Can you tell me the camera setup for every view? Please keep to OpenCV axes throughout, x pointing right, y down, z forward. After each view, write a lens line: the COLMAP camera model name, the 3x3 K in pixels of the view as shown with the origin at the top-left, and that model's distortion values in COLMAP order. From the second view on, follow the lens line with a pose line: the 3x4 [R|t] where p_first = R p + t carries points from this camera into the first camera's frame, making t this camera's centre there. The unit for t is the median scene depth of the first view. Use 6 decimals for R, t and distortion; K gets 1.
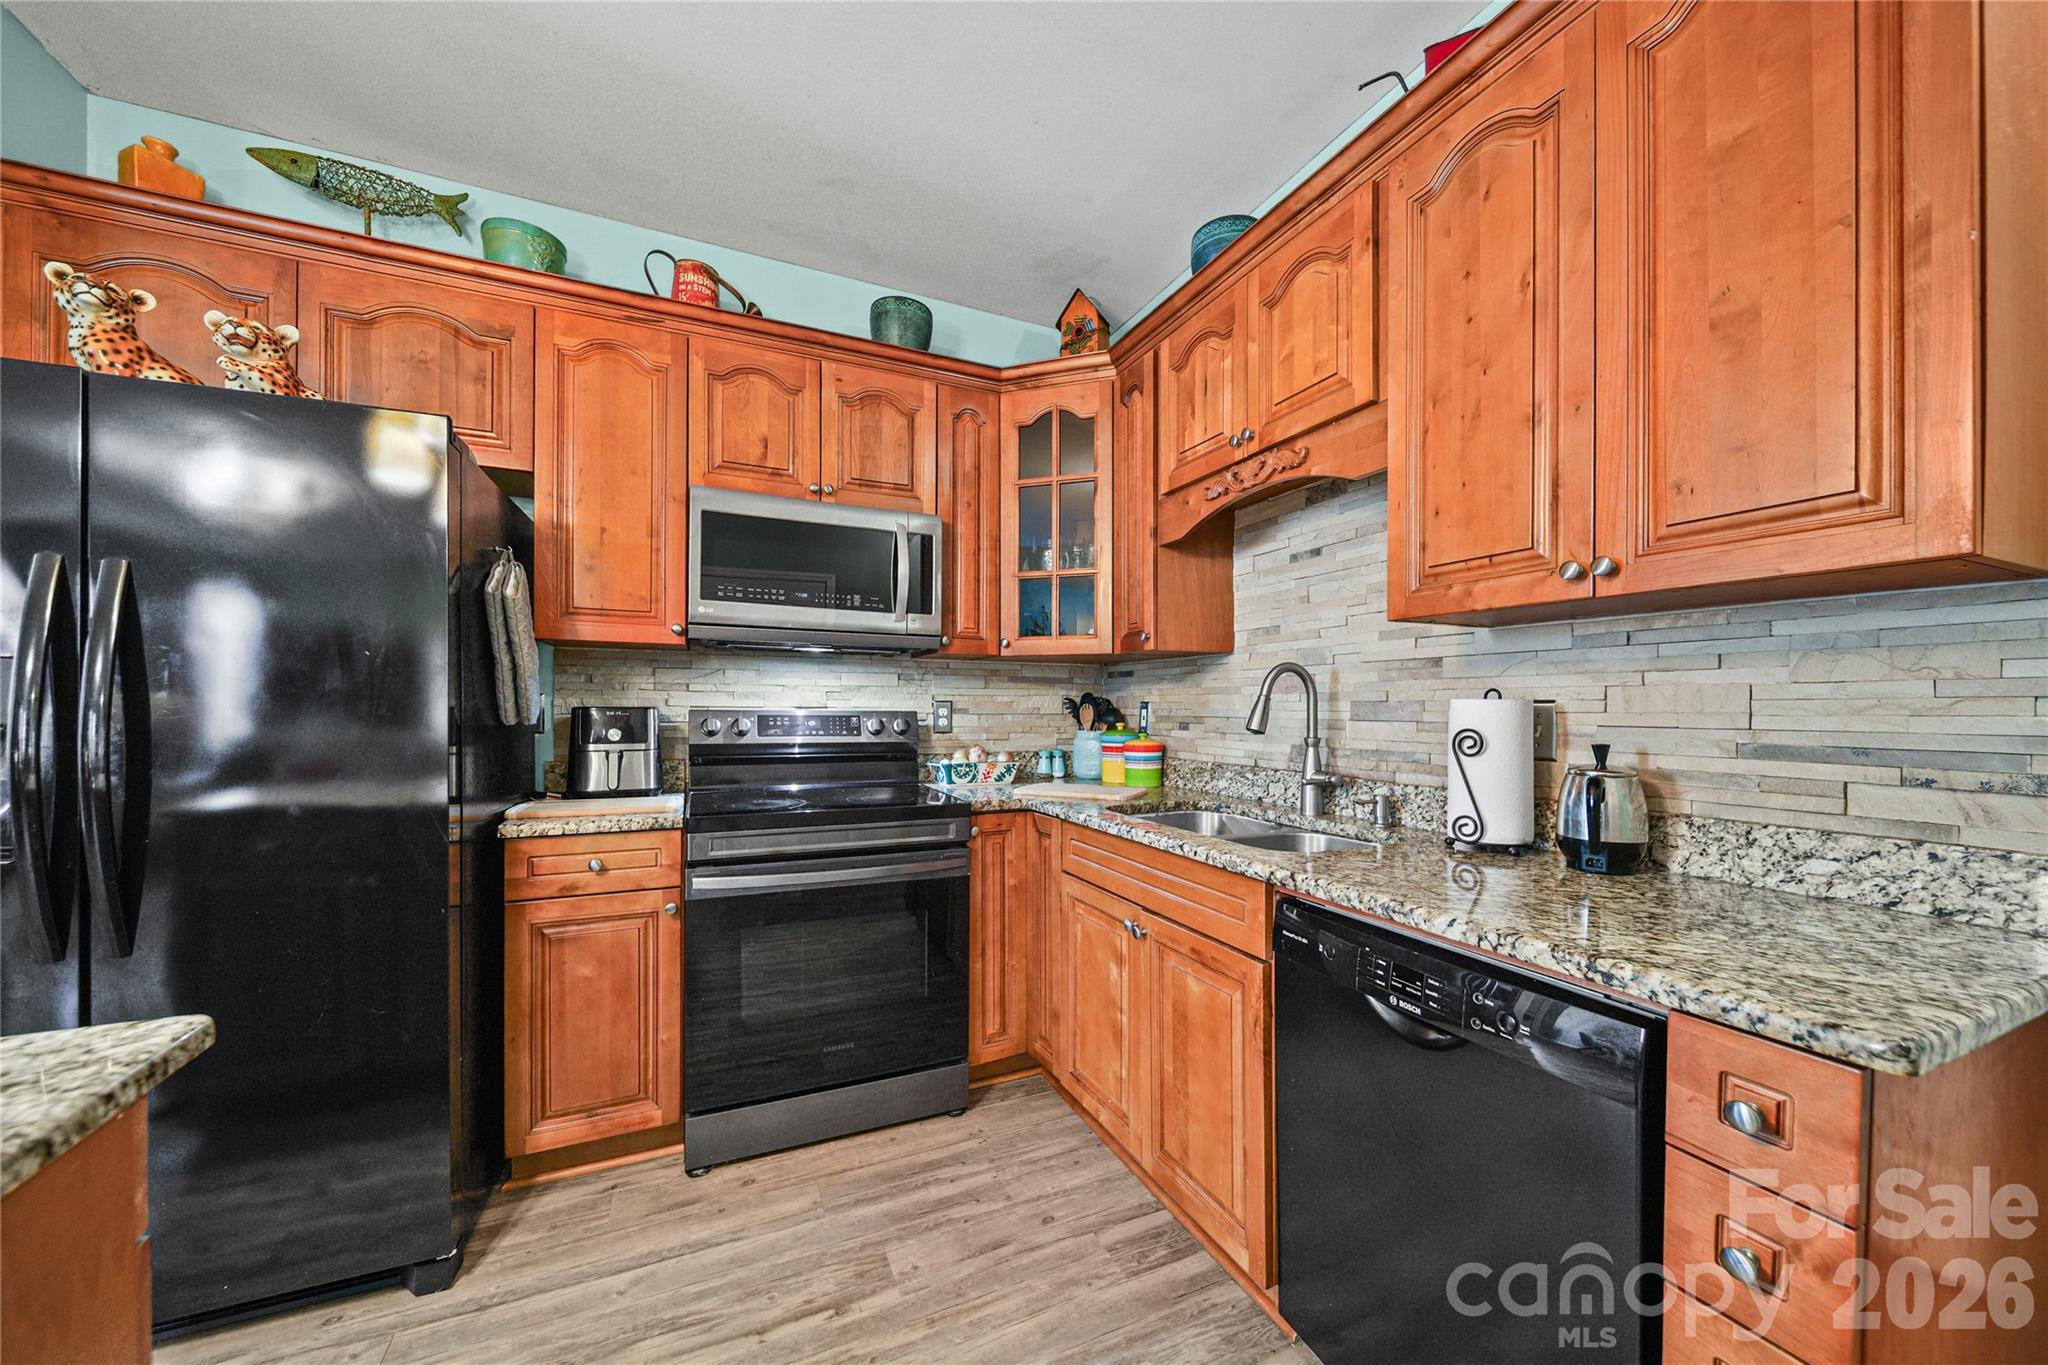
lens RADIAL K [[745.4, 0, 1025.1], [0, 745.4, 661.6], [0, 0, 1]] dist [-0.000997, -0.000373]
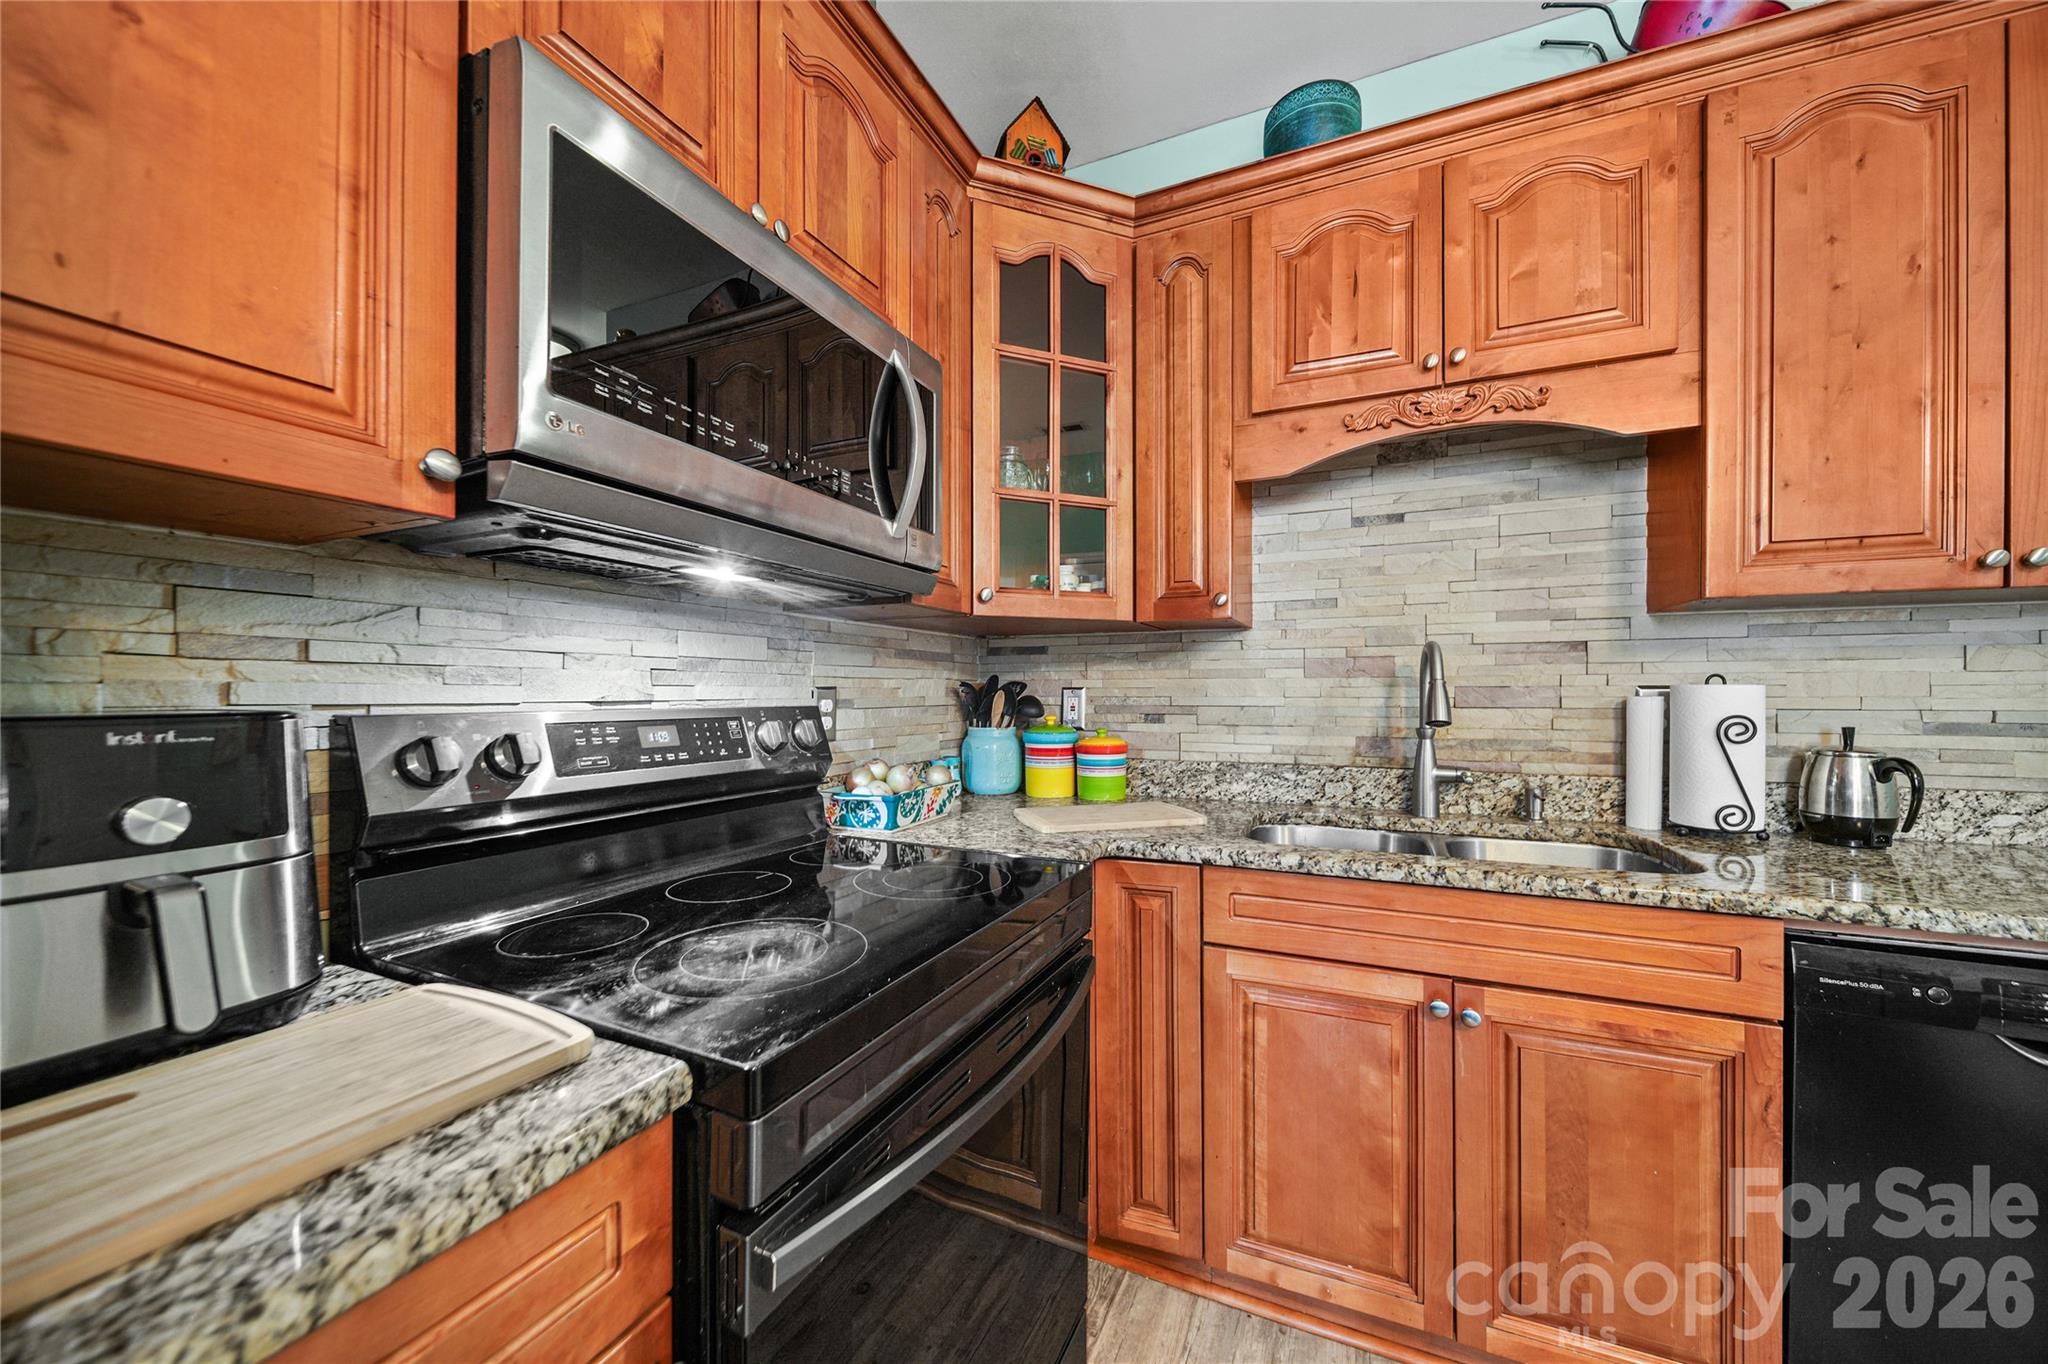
lens RADIAL K [[745.4, 0, 1025.1], [0, 745.4, 661.1], [0, 0, 1]] dist [-0.000997, -0.000373]
pose [[0.747321, 0.019914, 0.664165, -0.537856], [-0.033927, 0.999391, 0.008210, 0.031327], [-0.663597, -0.028668, 0.747541, 0.646393]]
